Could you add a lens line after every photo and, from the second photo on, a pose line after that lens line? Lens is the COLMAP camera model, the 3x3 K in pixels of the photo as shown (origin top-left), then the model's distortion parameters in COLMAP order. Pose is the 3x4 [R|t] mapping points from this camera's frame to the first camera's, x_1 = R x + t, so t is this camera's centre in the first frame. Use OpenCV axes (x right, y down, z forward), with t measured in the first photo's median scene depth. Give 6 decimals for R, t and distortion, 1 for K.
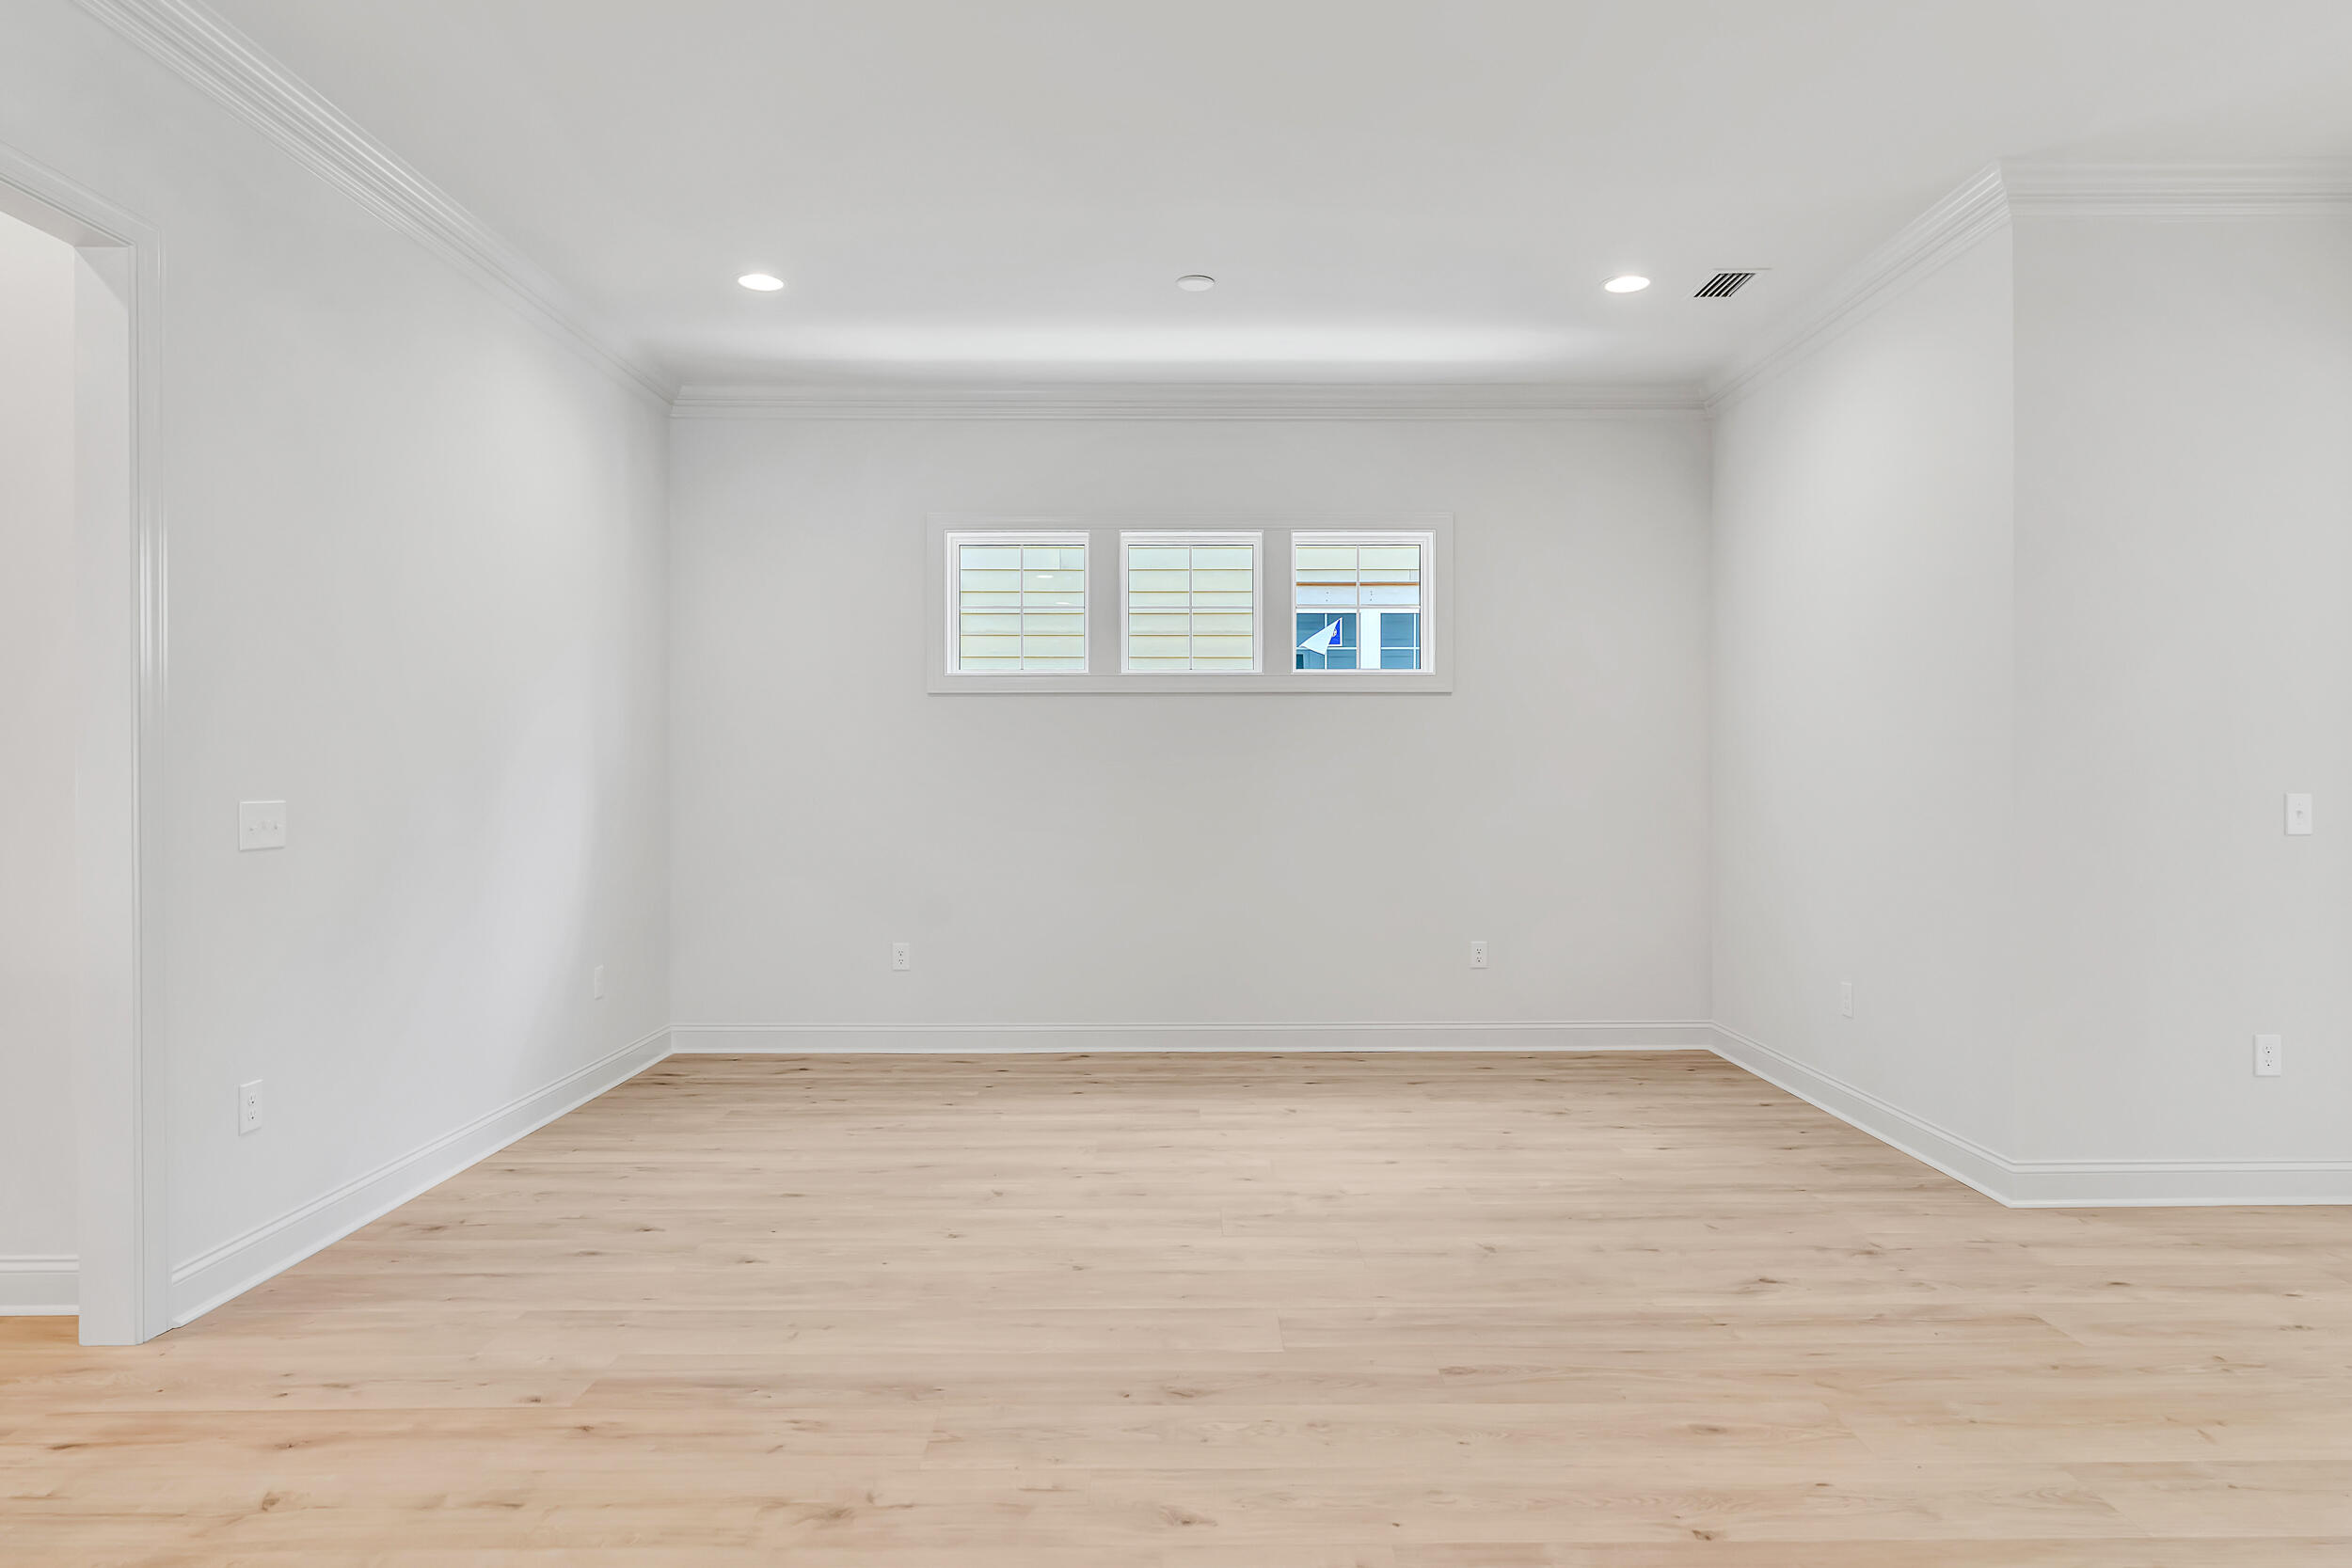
lens RADIAL K [[1331.0, 0, 1195.9], [0, 1331.0, 783.7], [0, 0, 1]] dist [0.012640, -0.000869]
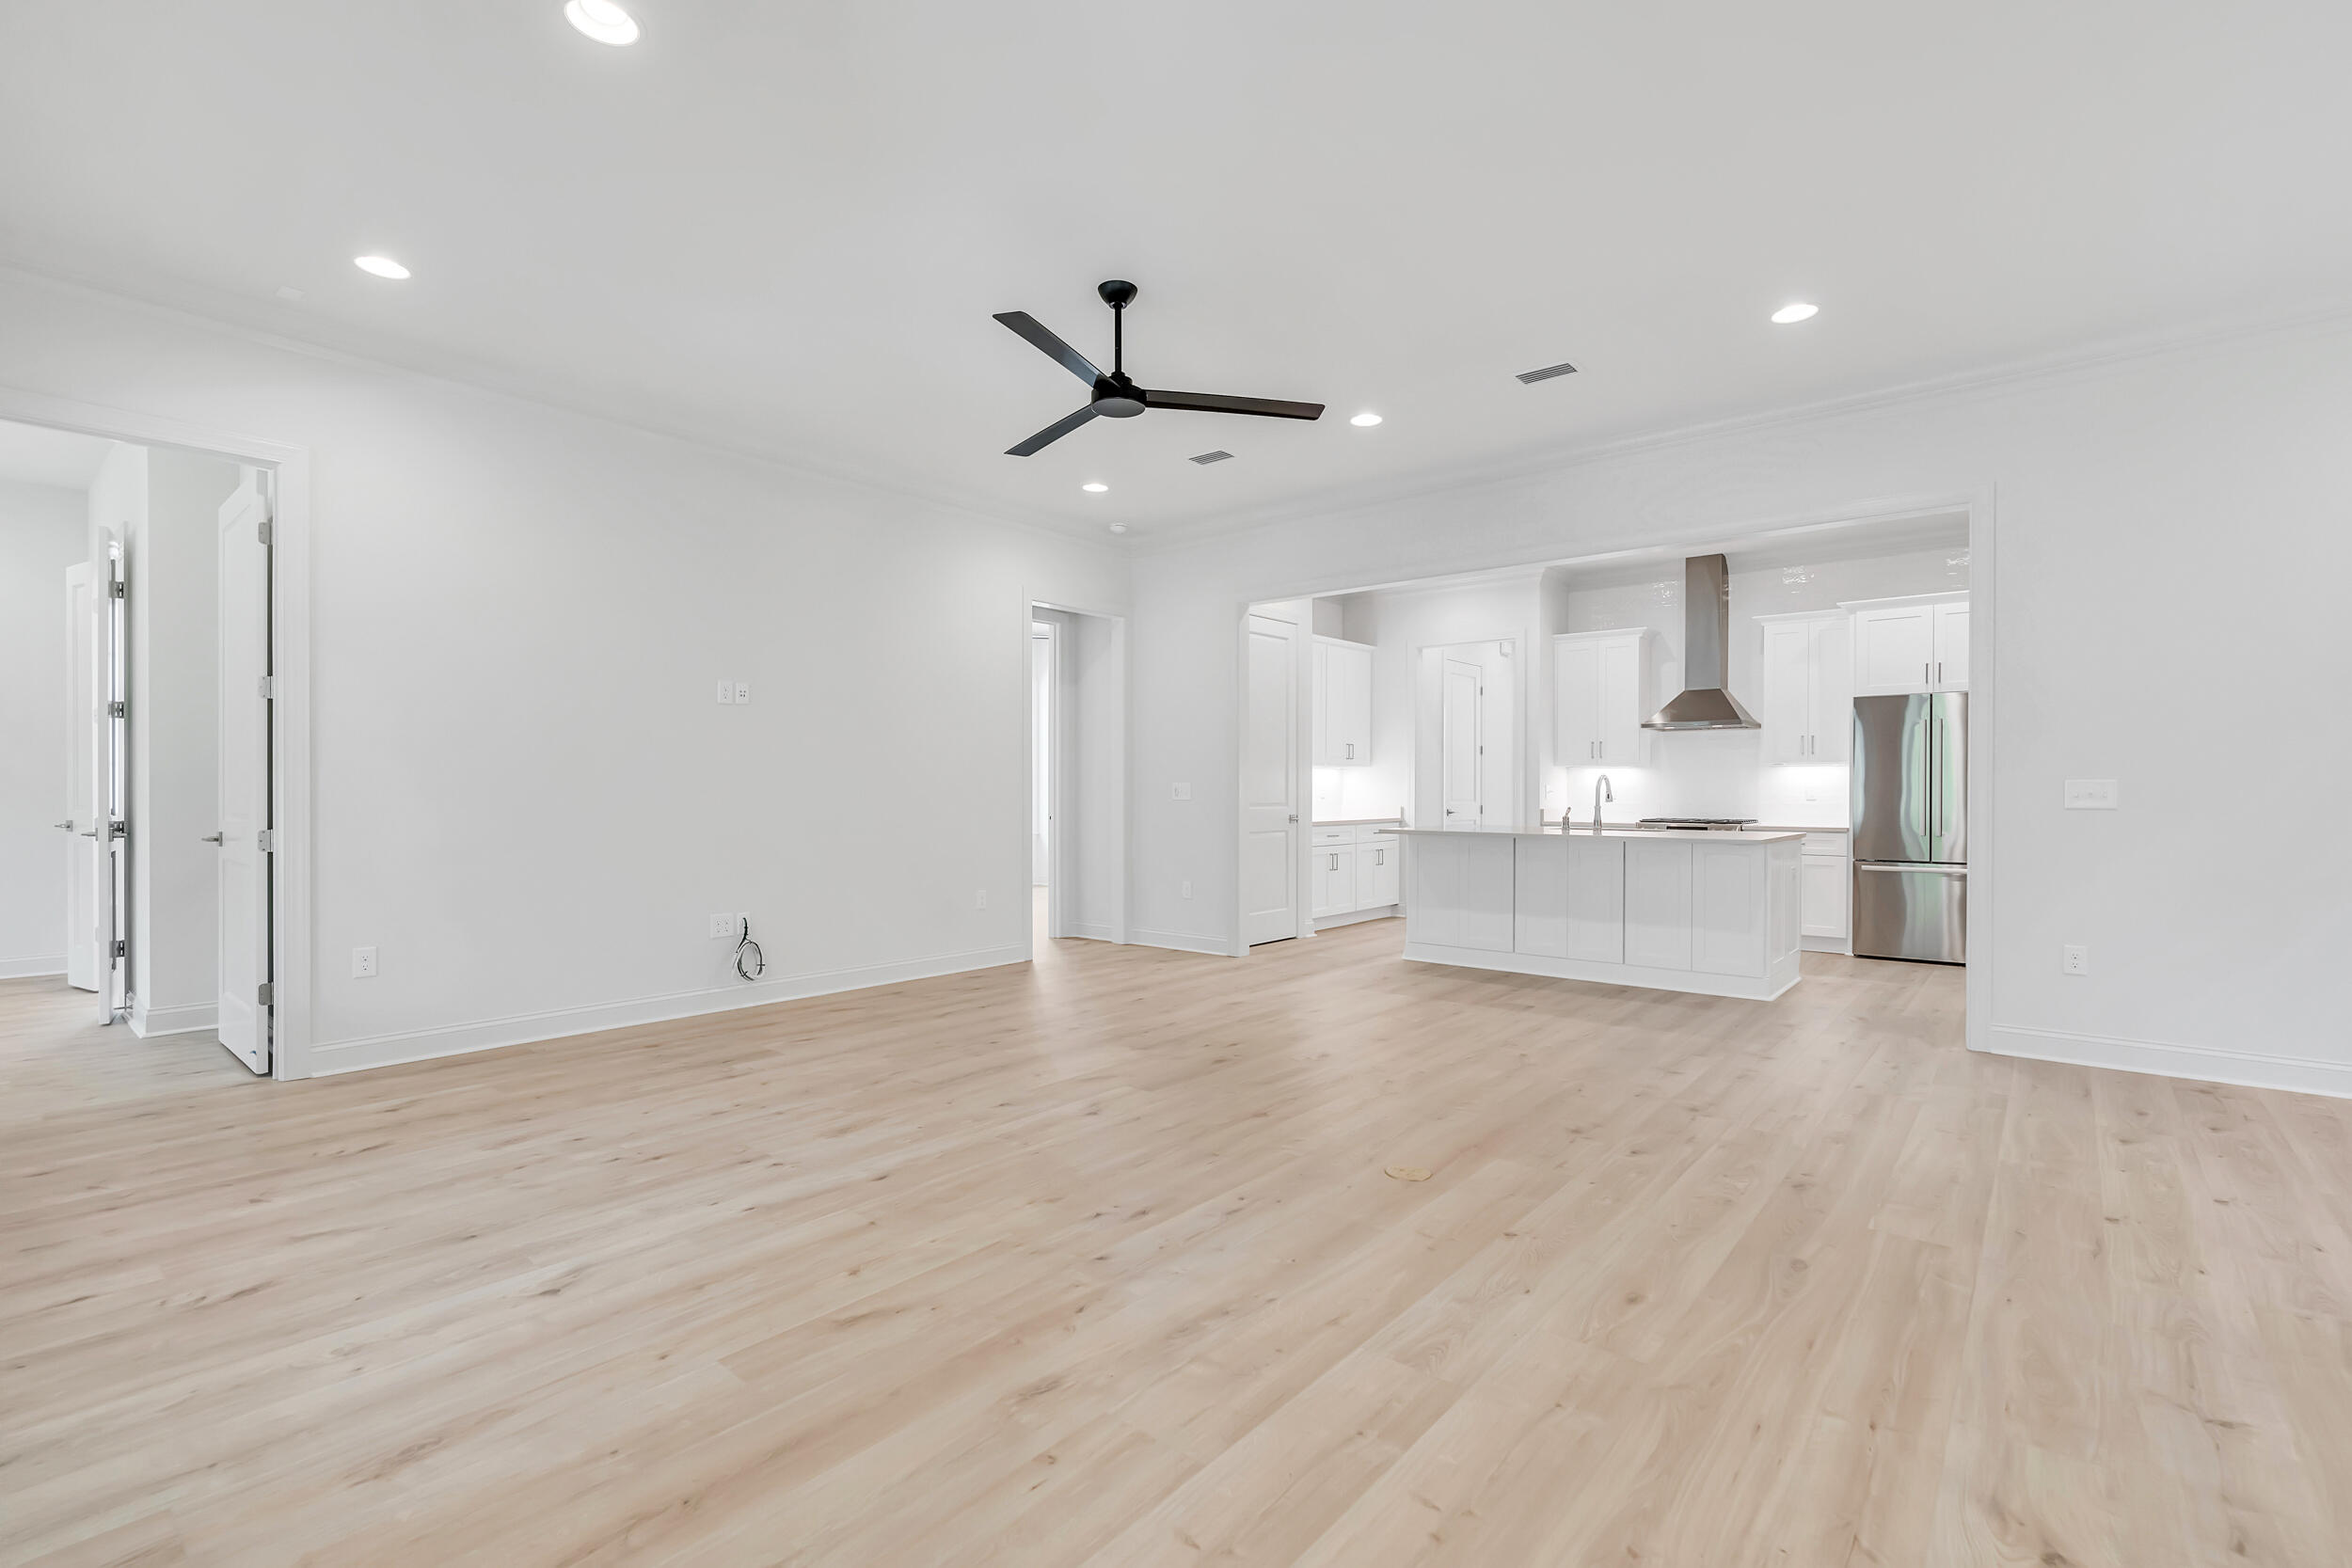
lens RADIAL K [[1062.2, 0, 1186.1], [0, 1062.2, 805.0], [0, 0, 1]] dist [-0.010898, 0.004288]
pose [[-0.647186, 0.009700, -0.762270, 0.865131], [-0.008762, 0.999758, 0.020161, 0.023259], [0.762282, 0.019727, -0.646945, 0.835267]]
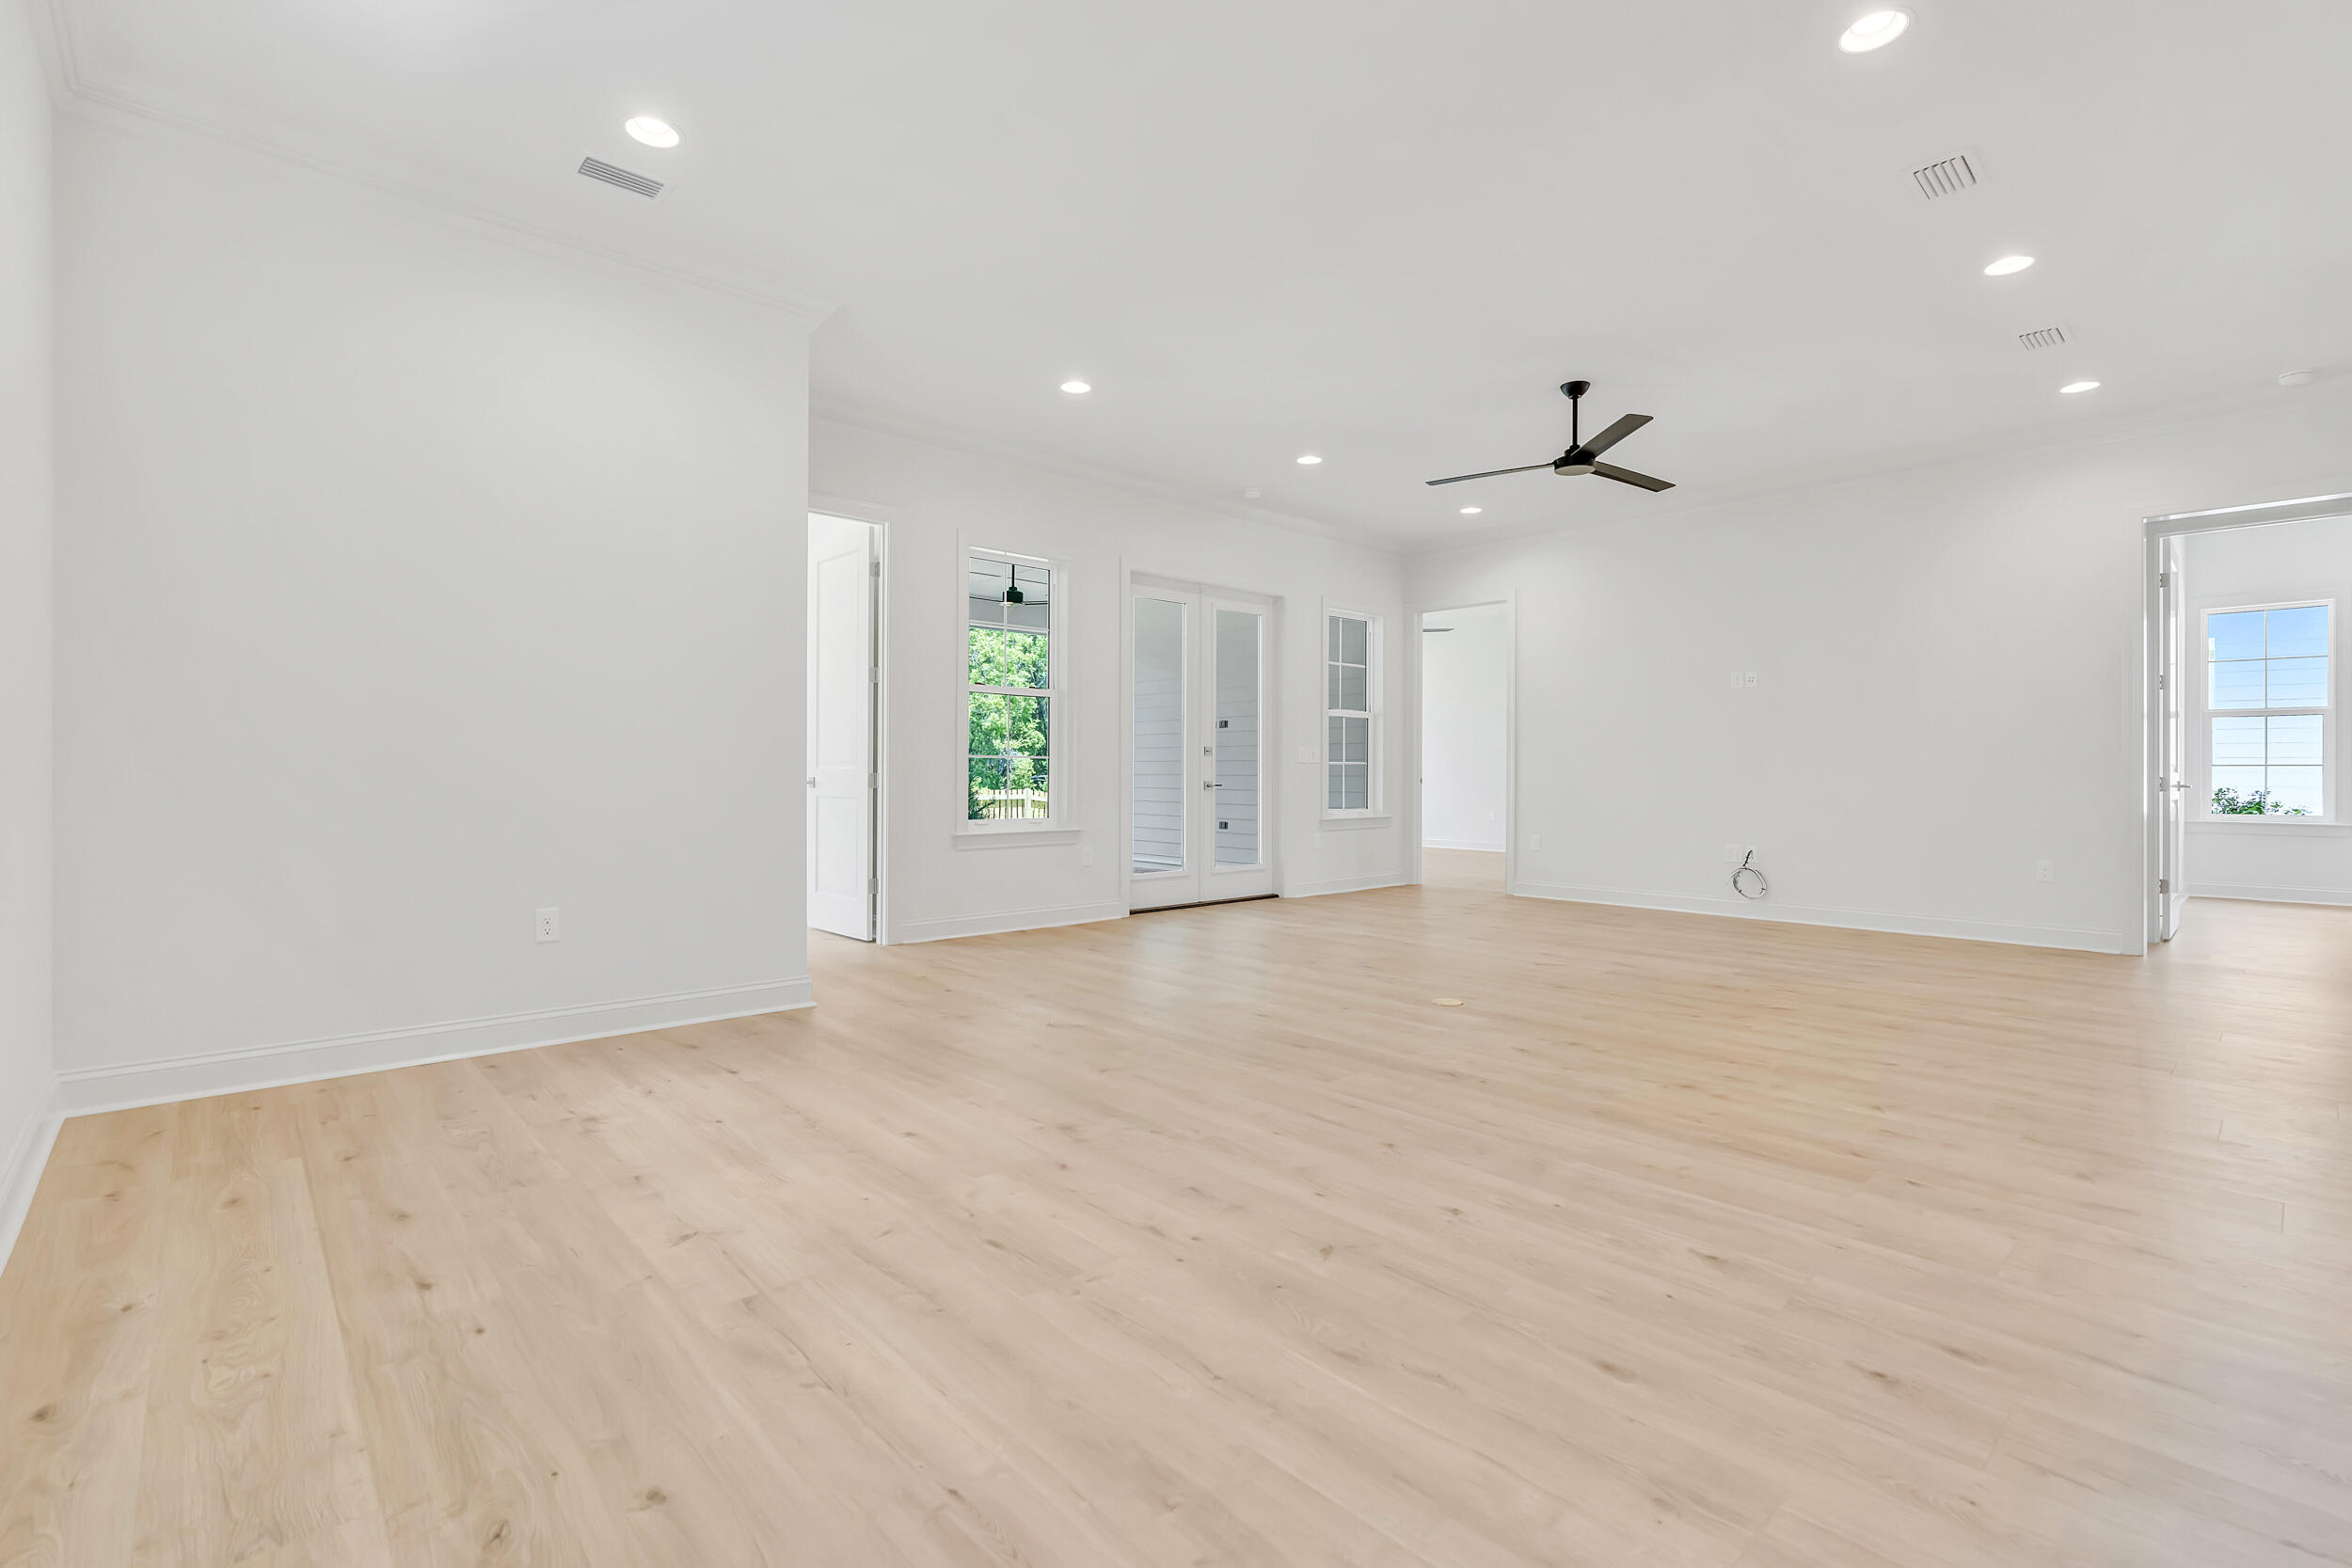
lens RADIAL K [[1062.2, 0, 1188.5], [0, 1062.2, 767.3], [0, 0, 1]] dist [-0.010898, 0.004288]
pose [[-0.672973, 0.000724, 0.739667, -0.512816], [0.003613, 0.999991, 0.002308, 0.054150], [-0.739658, 0.004226, -0.672969, 1.436218]]
